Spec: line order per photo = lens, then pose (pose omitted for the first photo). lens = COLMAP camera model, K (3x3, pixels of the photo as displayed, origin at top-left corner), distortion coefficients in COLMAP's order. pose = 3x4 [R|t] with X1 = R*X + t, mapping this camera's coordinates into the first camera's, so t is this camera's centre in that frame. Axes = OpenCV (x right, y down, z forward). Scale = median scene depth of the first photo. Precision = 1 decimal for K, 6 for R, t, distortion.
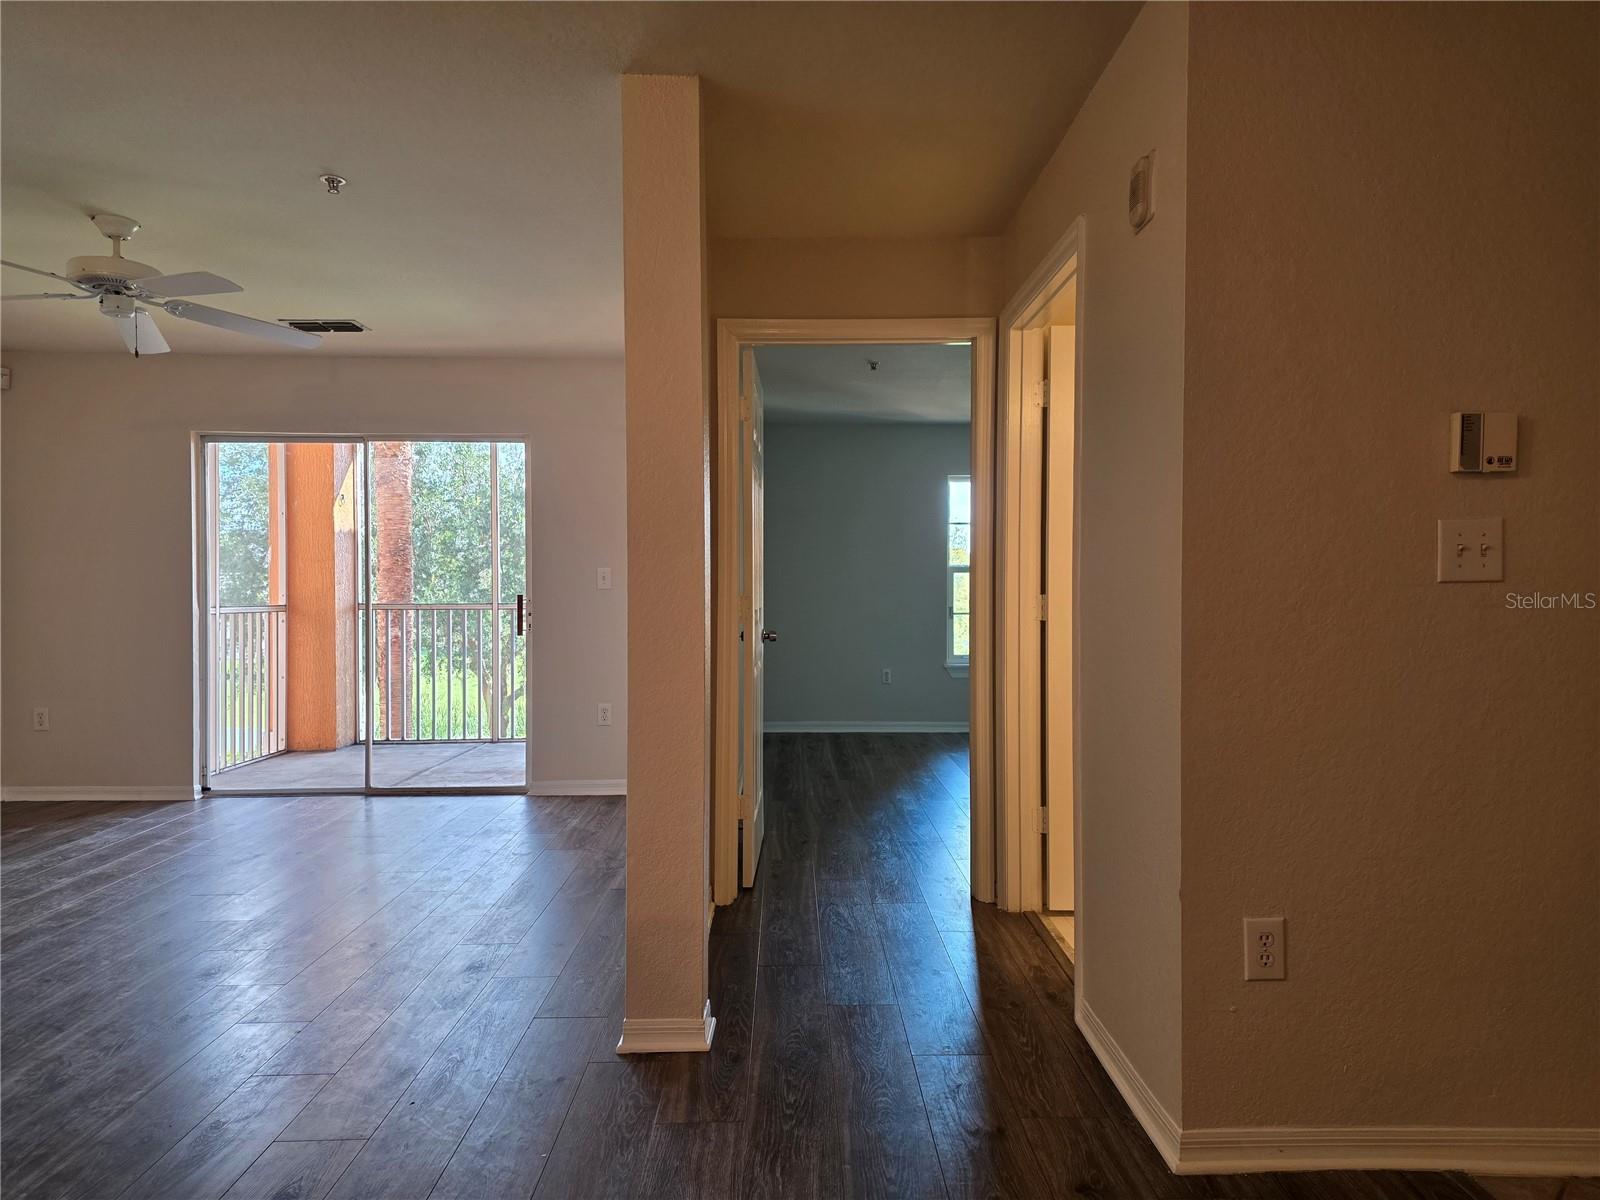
lens RADIAL K [[1054.4, 0, 800.0], [0, 1054.4, 600.0], [0, 0, 1]] dist [0.081489, -0.051644]
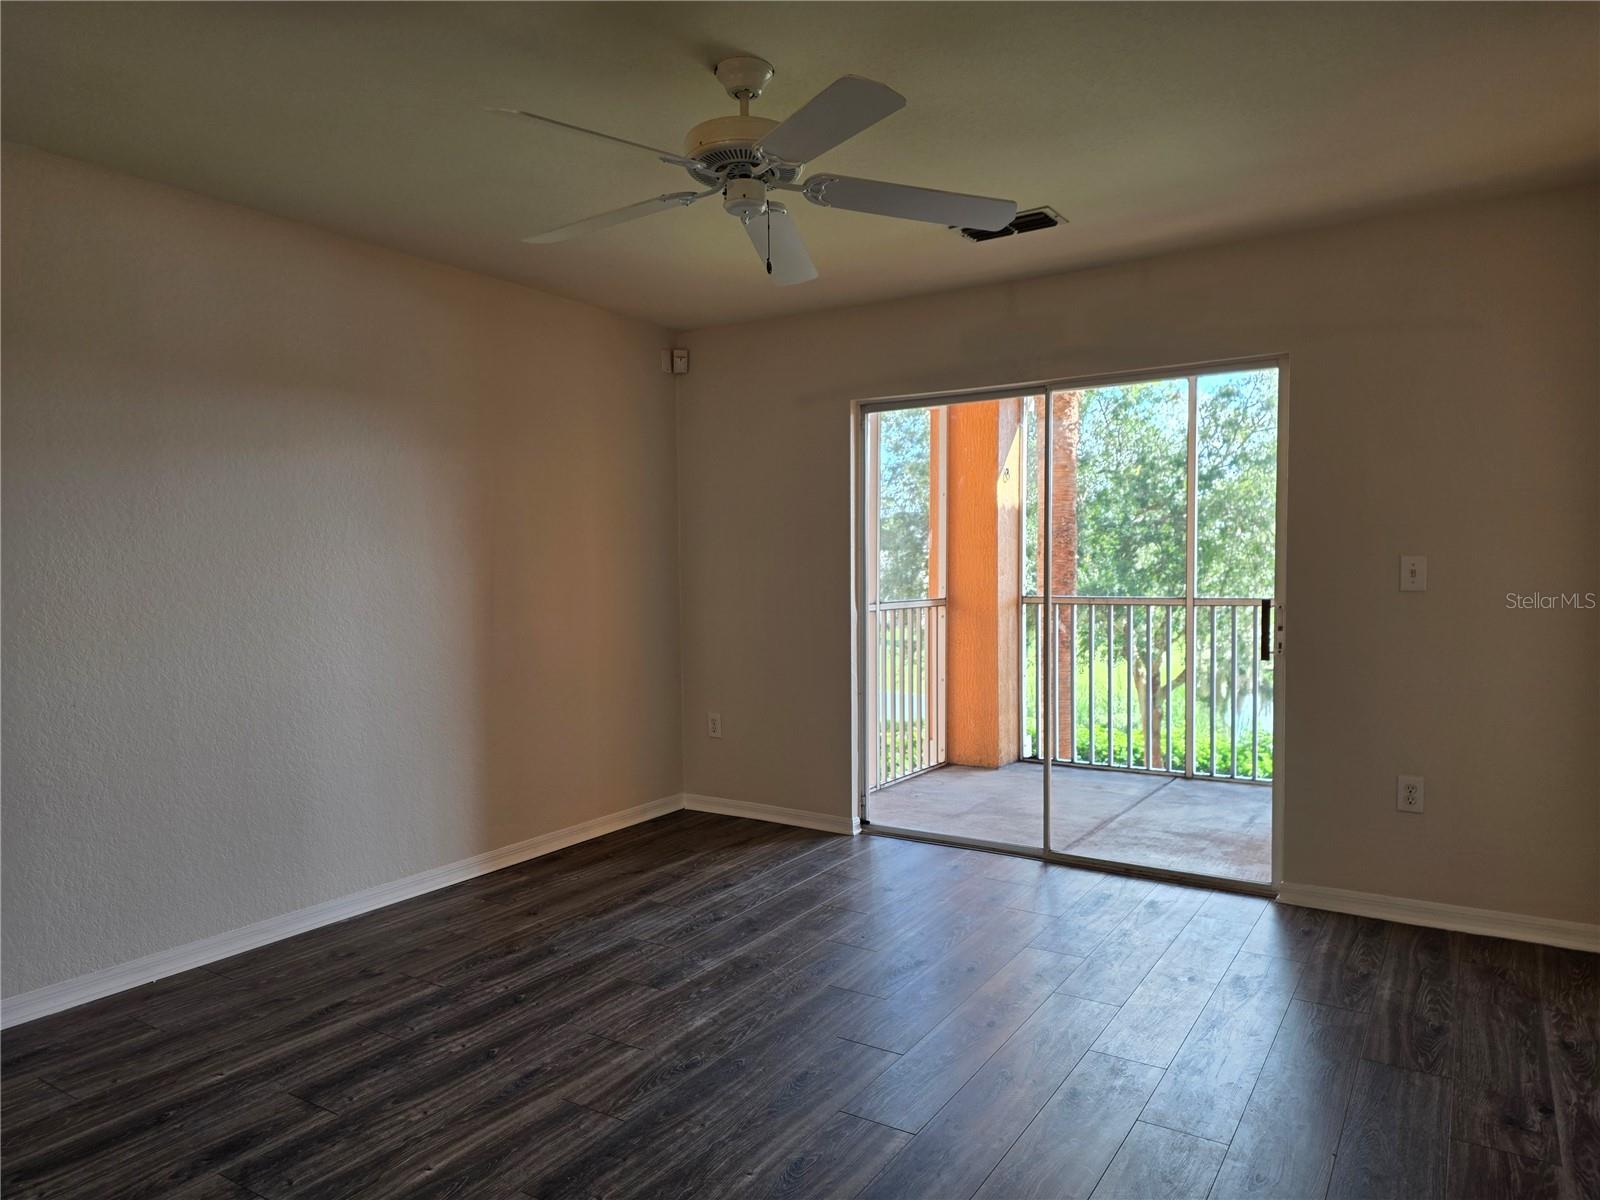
lens RADIAL K [[1054.4, 0, 800.0], [0, 1054.4, 600.0], [0, 0, 1]] dist [0.081489, -0.051644]
pose [[0.837459, 0.015482, -0.546280, -0.137051], [-0.001340, 0.999654, 0.026278, -0.020739], [0.546498, -0.021275, 0.837190, 0.268797]]
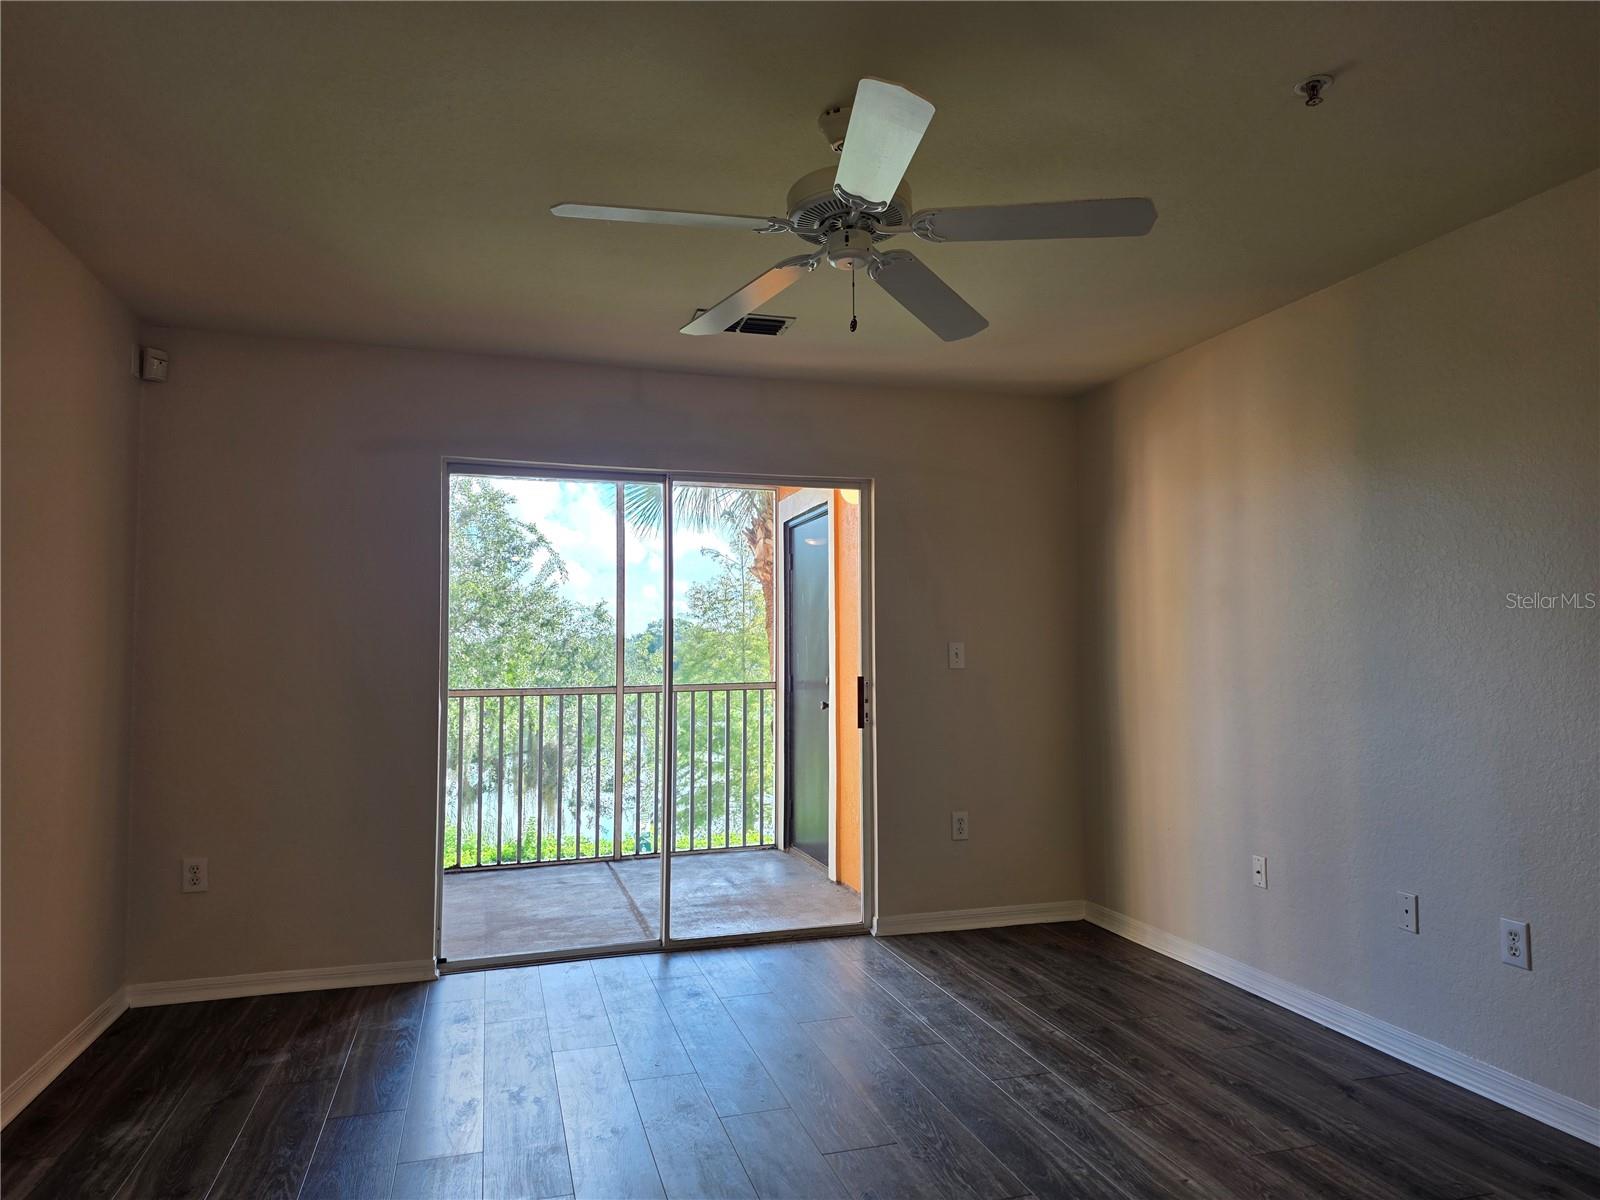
lens RADIAL K [[1053.4, 0, 809.4], [0, 1053.4, 598.1], [0, 0, 1]] dist [0.072073, -0.042358]
pose [[0.960301, 0.012067, 0.278705, -0.499947], [0.007864, 0.997496, -0.070281, -0.008964], [-0.278855, 0.069683, 0.957802, 0.242112]]
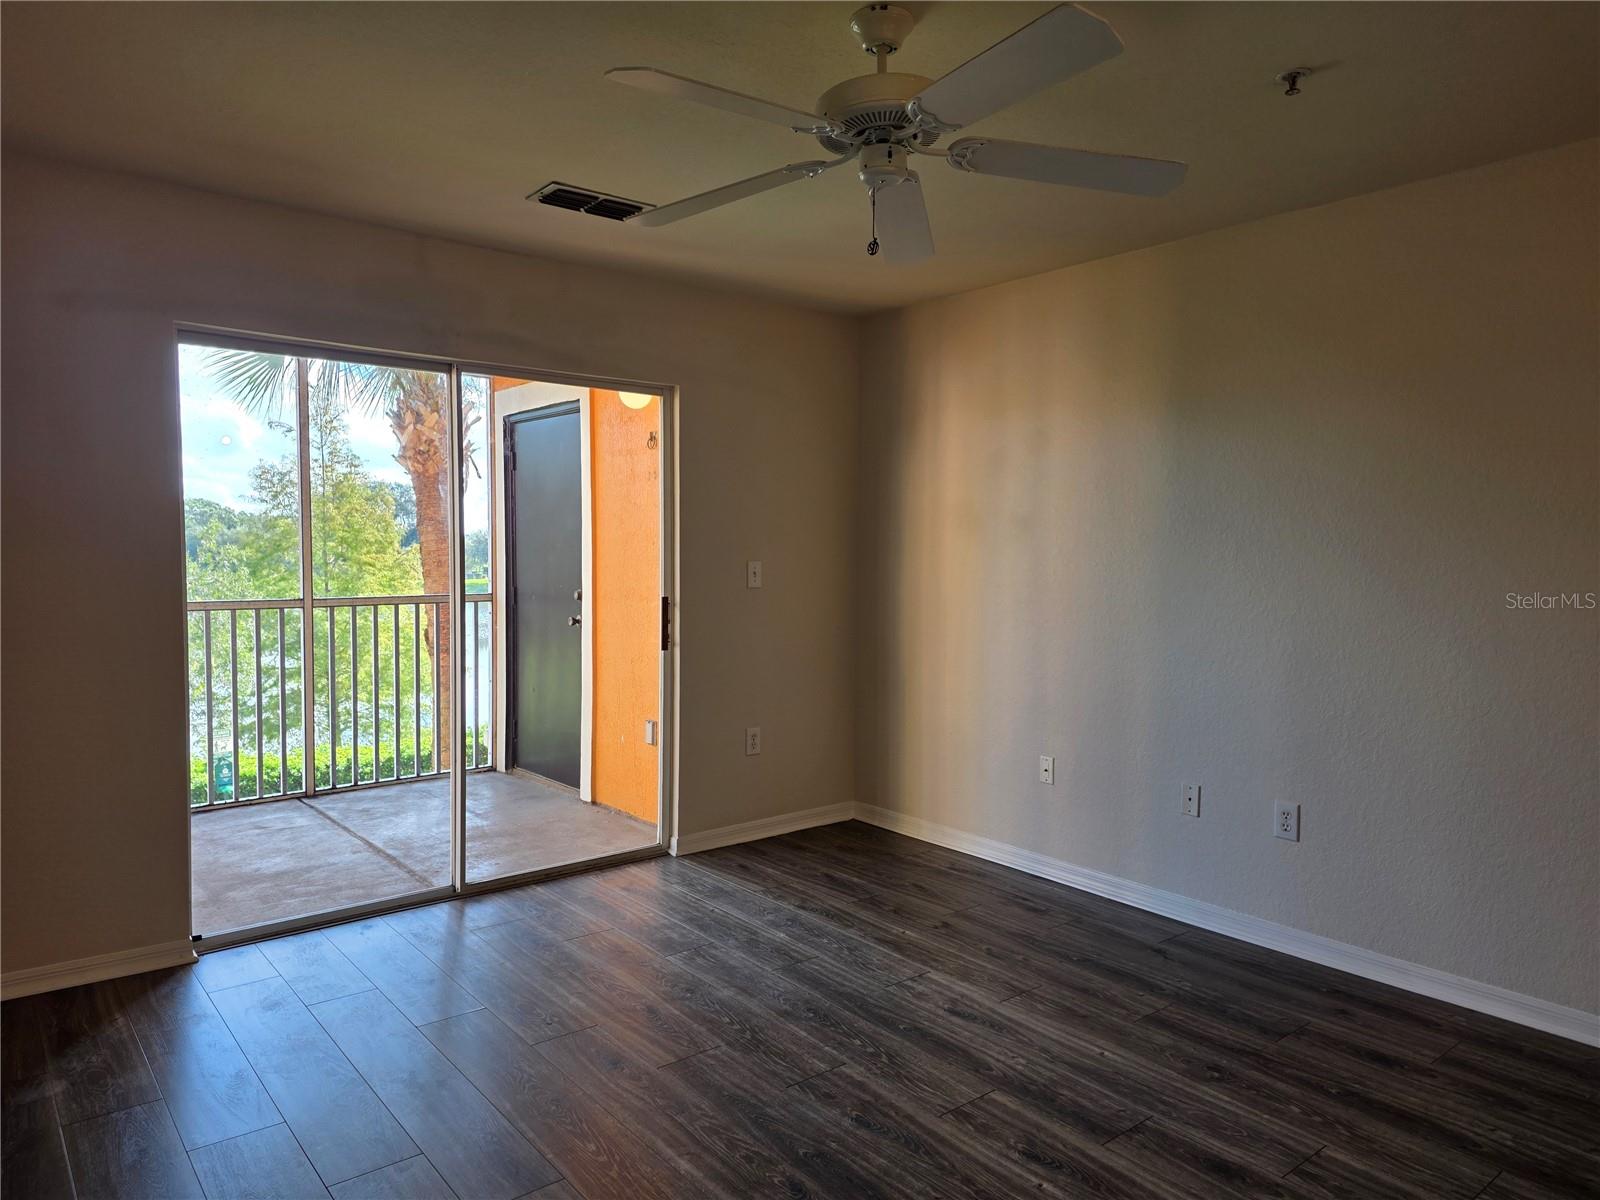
lens RADIAL K [[1061.9, 0, 800.0], [0, 1061.9, 600.0], [0, 0, 1]] dist [0.097405, -0.073770]
pose [[0.786574, -0.021700, 0.617115, -0.631185], [-0.000205, 0.999373, 0.035403, -0.028243], [-0.617496, -0.027974, 0.786076, 0.325581]]
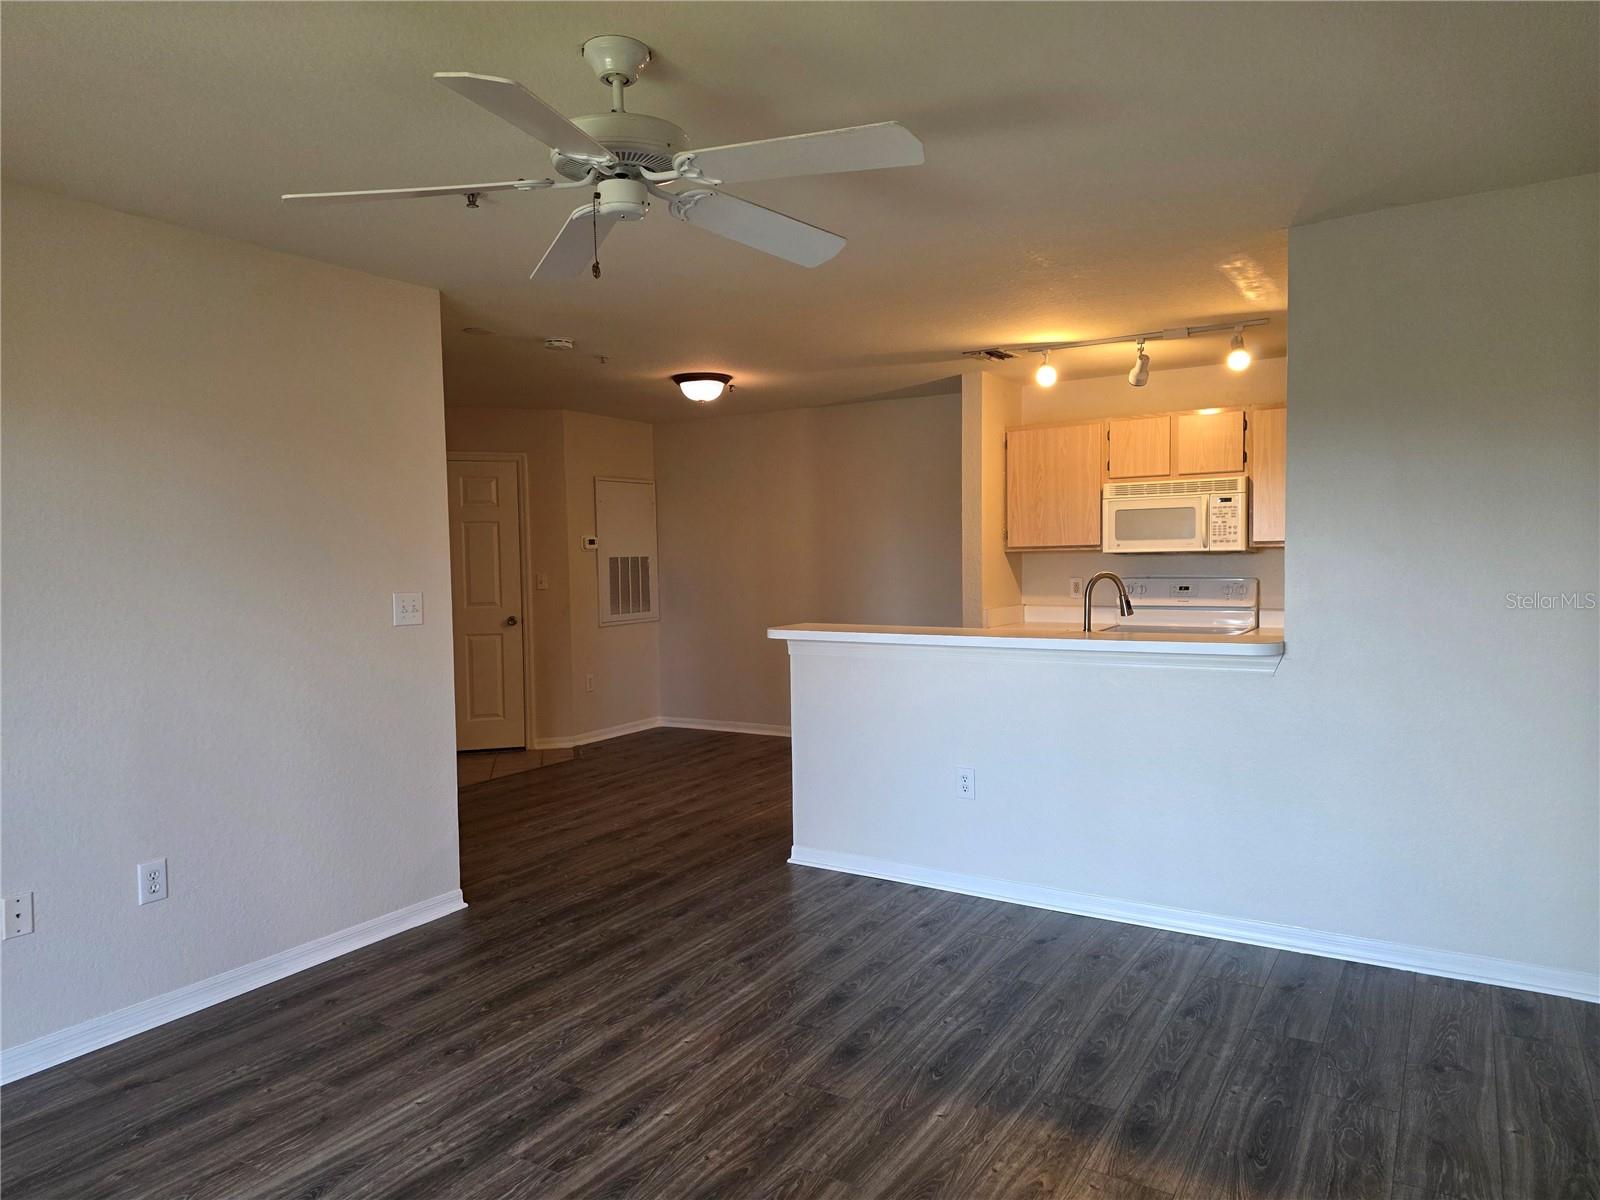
lens RADIAL K [[1061.9, 0, 800.0], [0, 1061.9, 600.0], [0, 0, 1]] dist [0.097405, -0.073770]
pose [[-0.840516, -0.005212, 0.541761, -0.625033], [0.029934, 0.997980, 0.056042, -0.047251], [-0.540959, 0.063321, -0.838662, 0.880379]]
